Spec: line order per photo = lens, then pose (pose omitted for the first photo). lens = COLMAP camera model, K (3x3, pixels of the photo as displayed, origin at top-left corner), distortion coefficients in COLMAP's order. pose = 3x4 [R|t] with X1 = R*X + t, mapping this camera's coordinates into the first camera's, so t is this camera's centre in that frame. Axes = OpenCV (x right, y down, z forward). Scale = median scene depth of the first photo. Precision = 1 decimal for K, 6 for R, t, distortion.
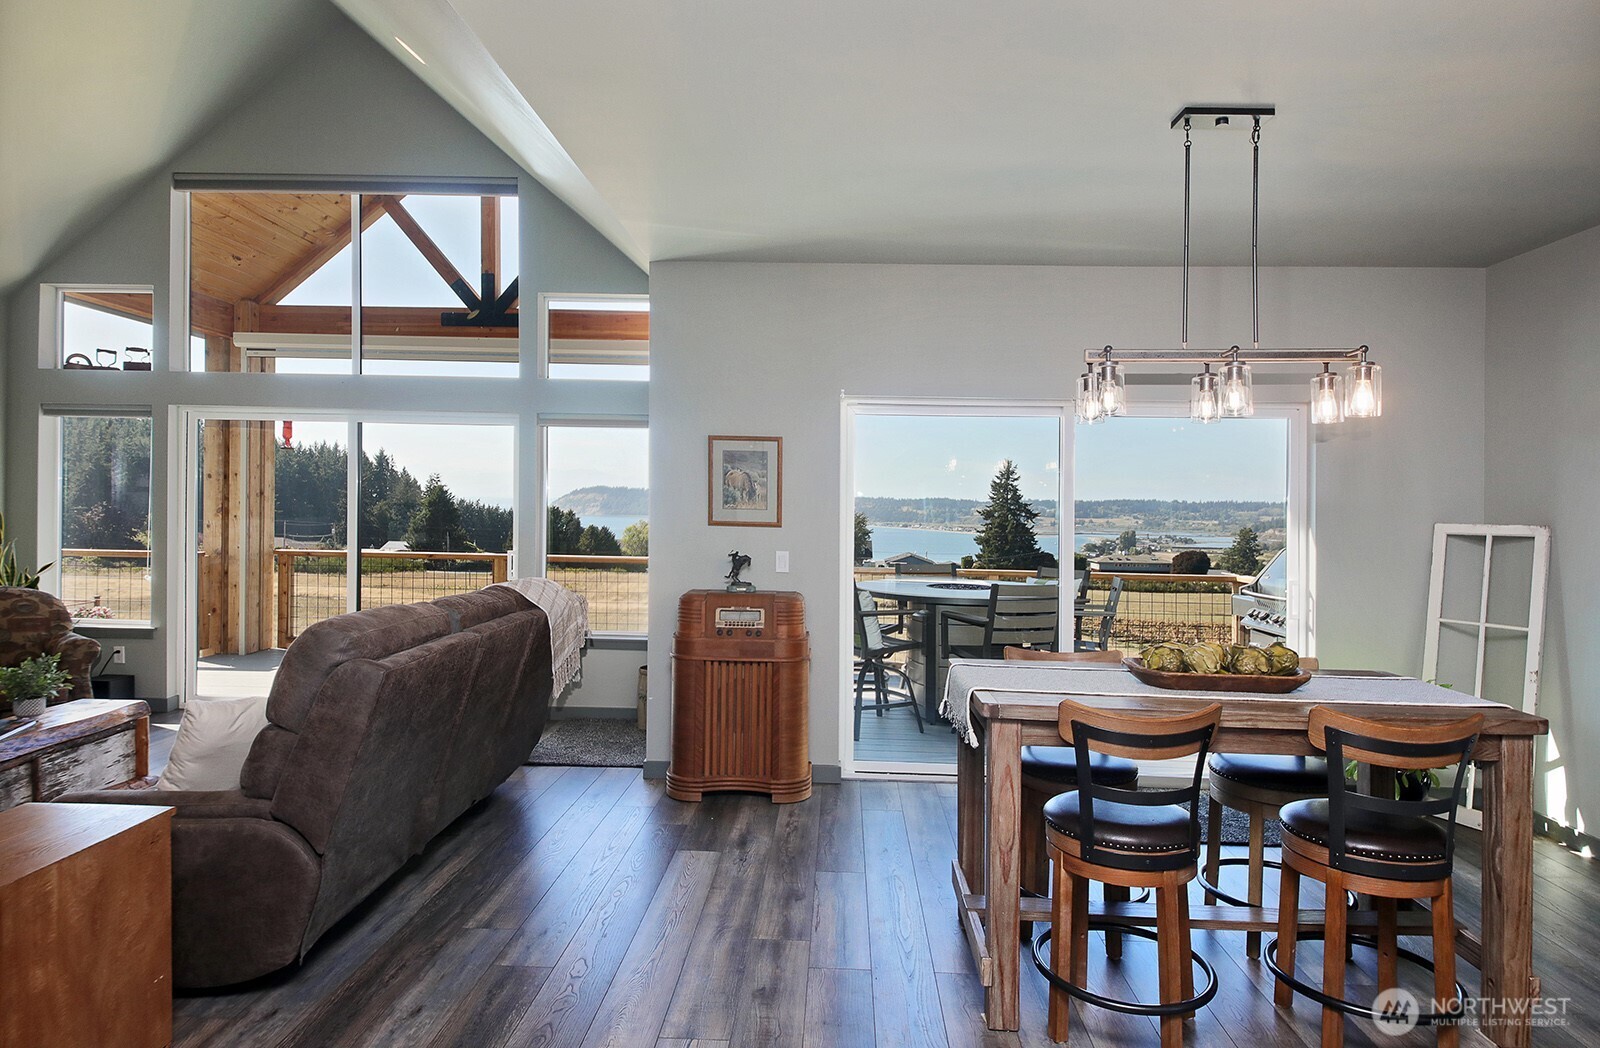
lens RADIAL K [[922.9, 0, 803.8], [0, 922.9, 520.6], [0, 0, 1]] dist [0.021168, 0.000015]
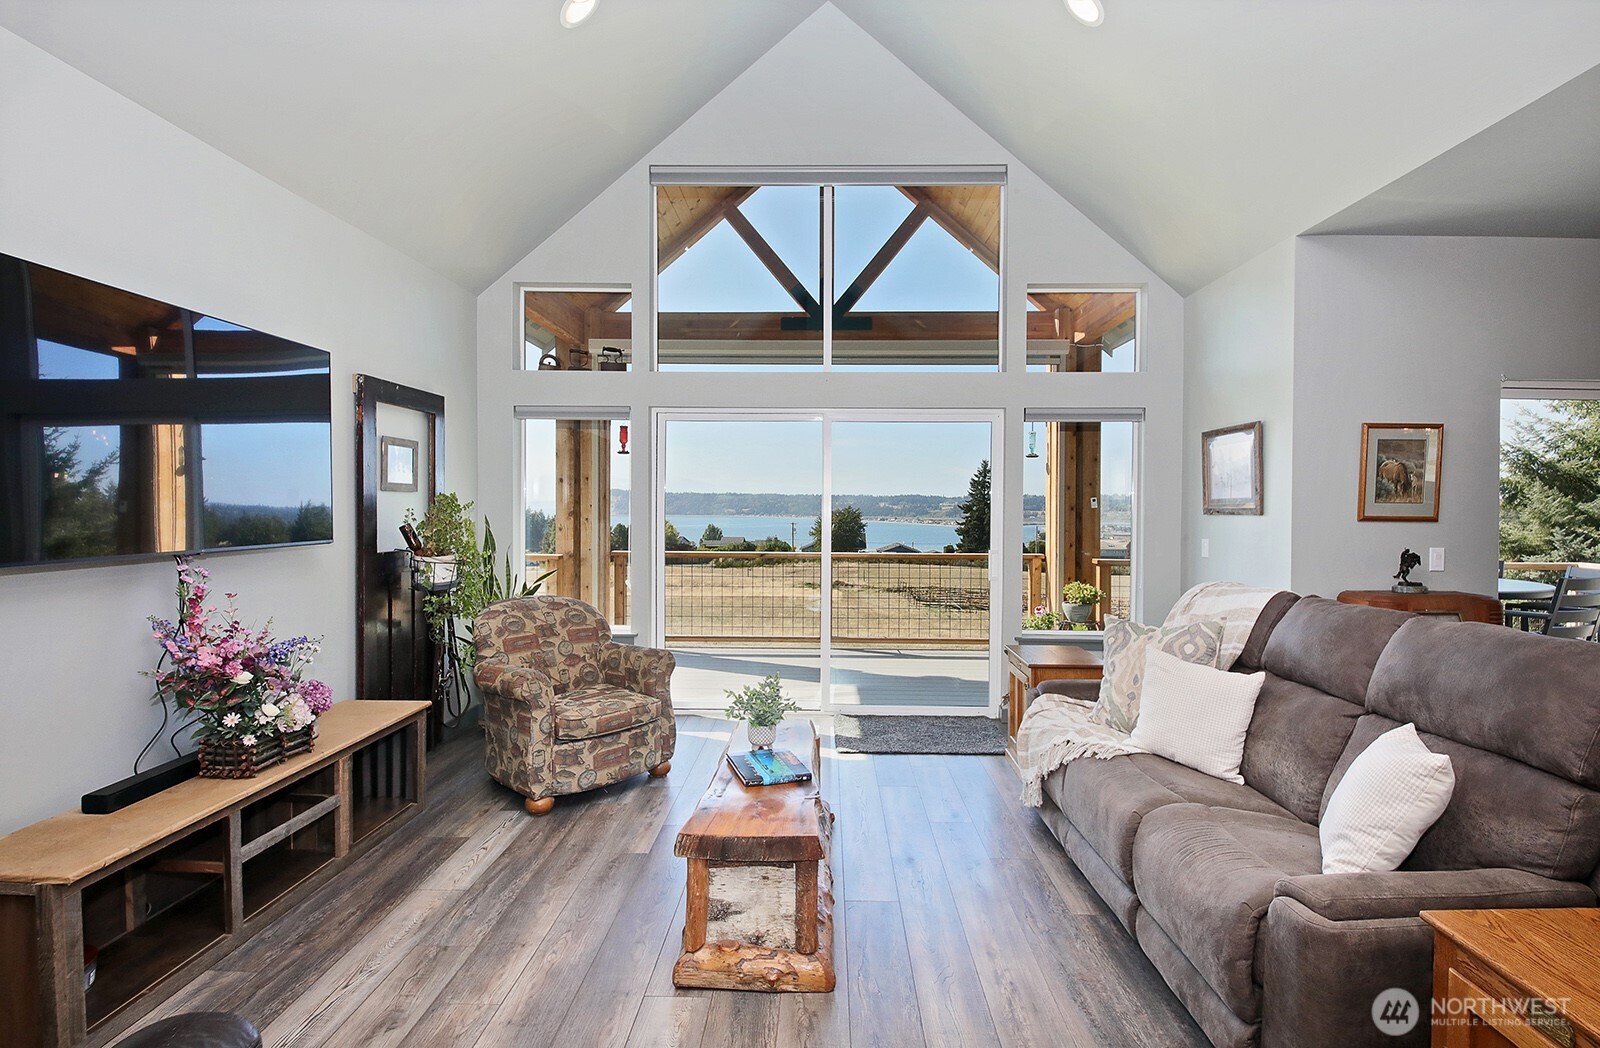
lens RADIAL K [[810.0, 0, 807.0], [0, 810.0, 520.2], [0, 0, 1]] dist [0.001451, -0.000362]
pose [[0.999863, -0.014917, 0.007196, -0.377717], [0.014884, 0.999878, 0.004643, -0.004329], [-0.007265, -0.004535, 0.999963, 0.111437]]
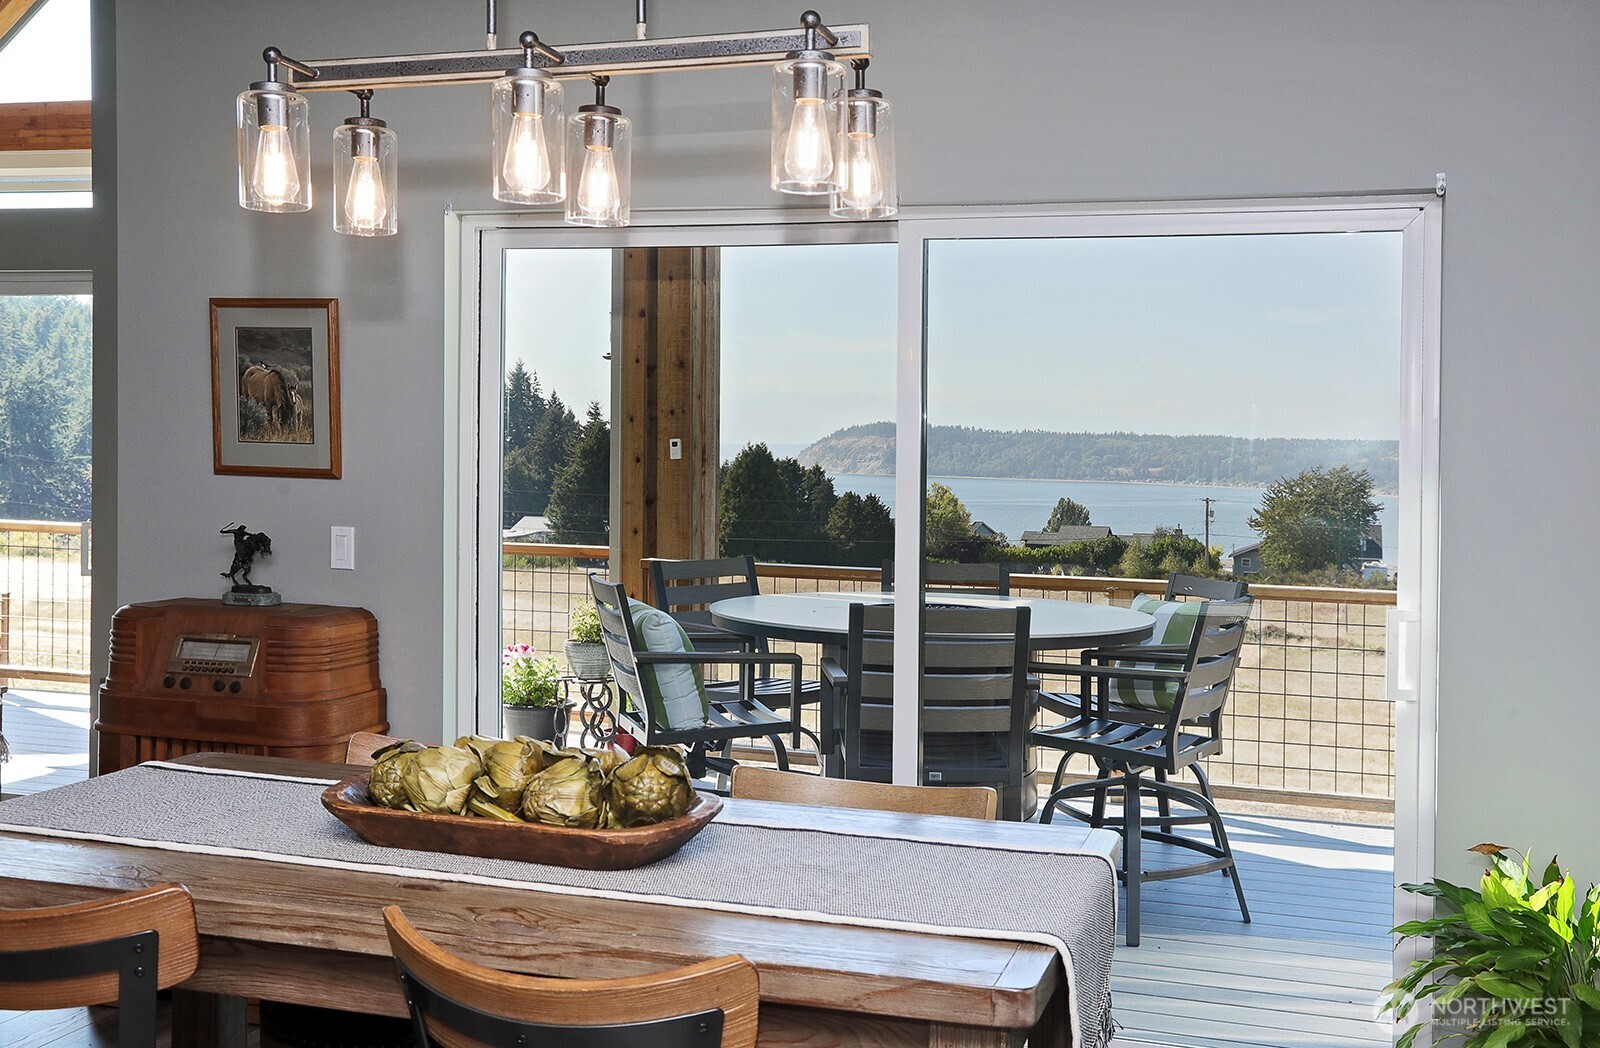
lens RADIAL K [[1691.5, 0, 795.6], [0, 1691.5, 523.9], [0, 0, 1]] dist [0.006385, 0.000000]
pose [[0.963099, 0.011978, -0.268879, 0.264028], [-0.005807, 0.999701, 0.023734, 0.004878], [0.269083, -0.021297, 0.962881, 0.102645]]
